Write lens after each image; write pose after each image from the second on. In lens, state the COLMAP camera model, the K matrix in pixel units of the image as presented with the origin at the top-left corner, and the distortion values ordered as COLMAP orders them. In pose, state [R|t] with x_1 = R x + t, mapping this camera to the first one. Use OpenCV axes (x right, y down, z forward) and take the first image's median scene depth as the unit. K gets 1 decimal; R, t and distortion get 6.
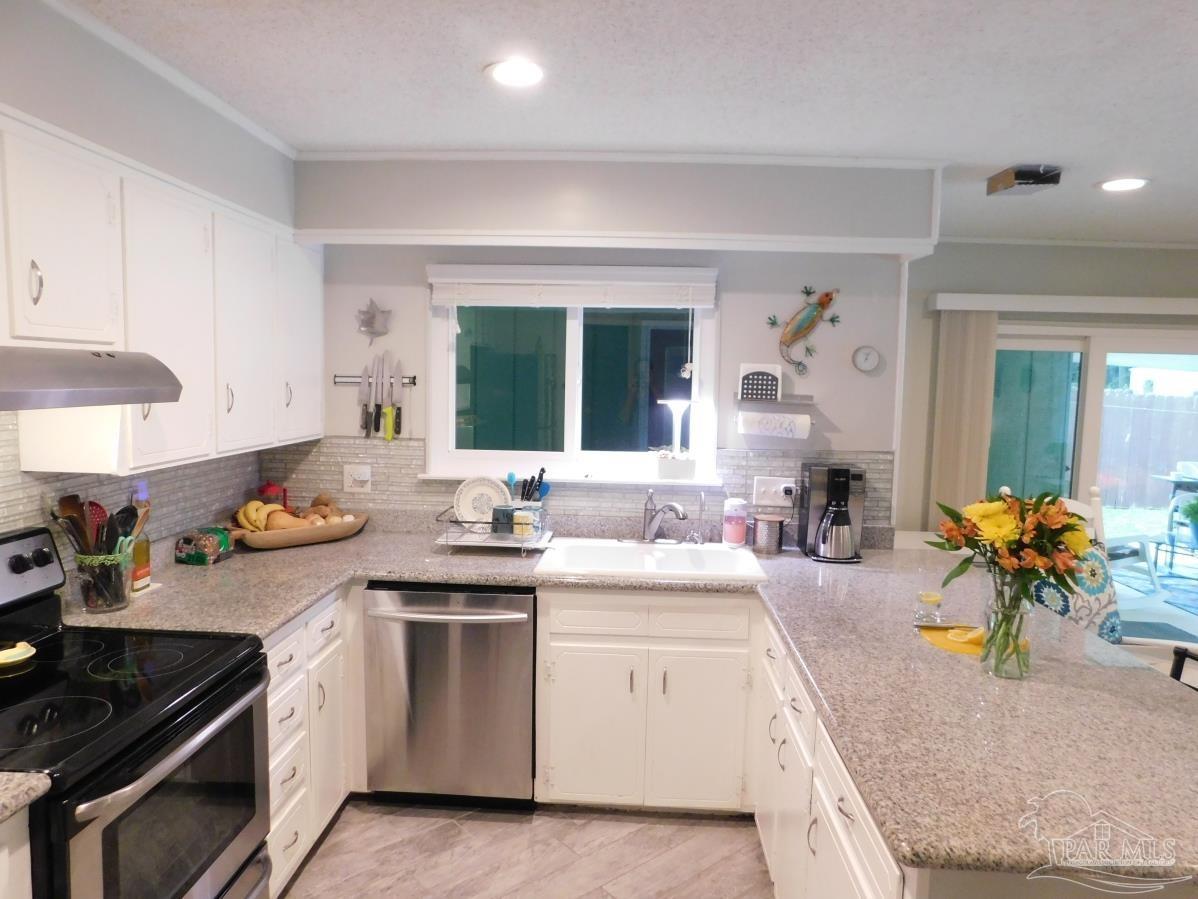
lens RADIAL K [[798.8, 0, 592.9], [0, 798.8, 450.8], [0, 0, 1]] dist [-0.065586, 0.052539]
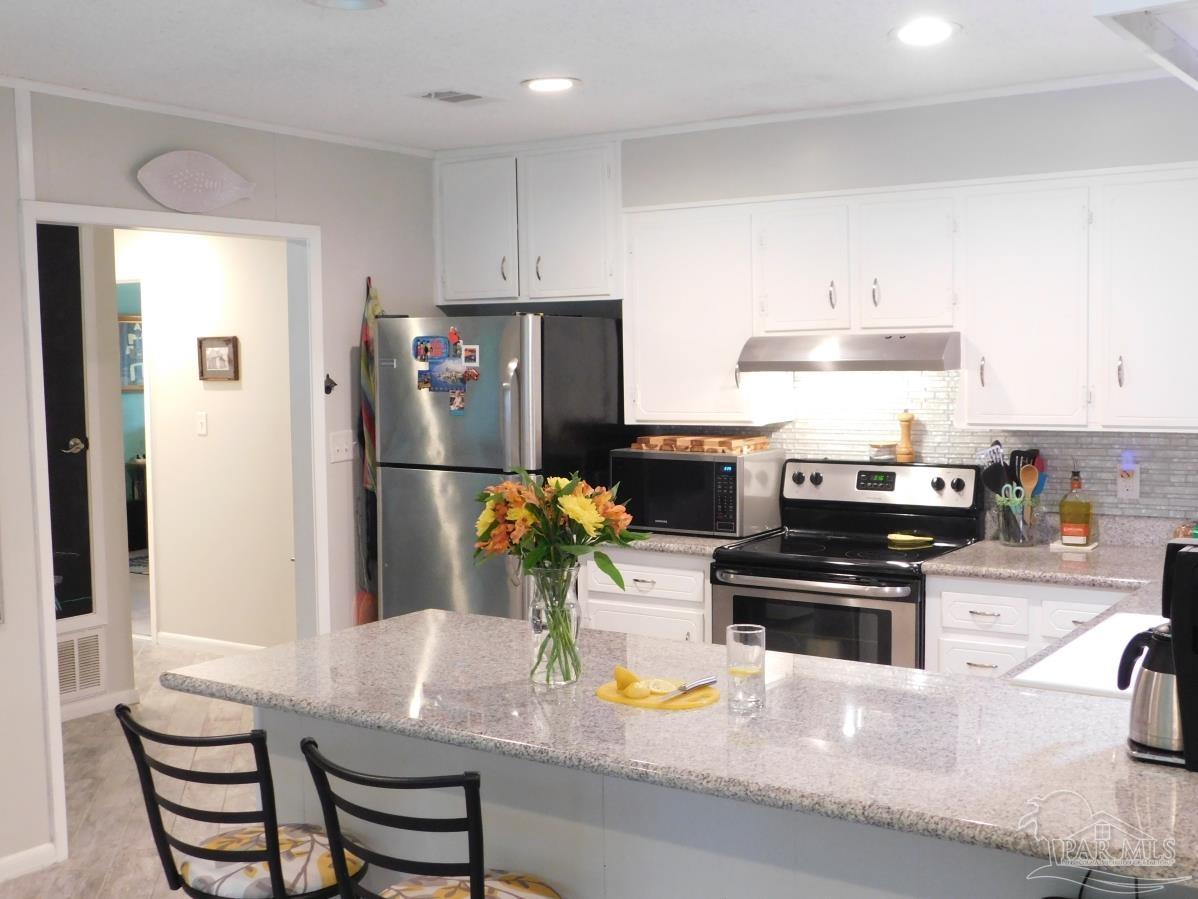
lens RADIAL K [[1430.3, 0, 600.4], [0, 1430.3, 451.8], [0, 0, 1]] dist [0.066468, 0.000000]
pose [[-0.508868, 0.049046, -0.859446, 1.107148], [-0.078157, 0.991620, 0.102865, -0.080760], [0.857289, 0.119516, -0.500770, 1.078608]]
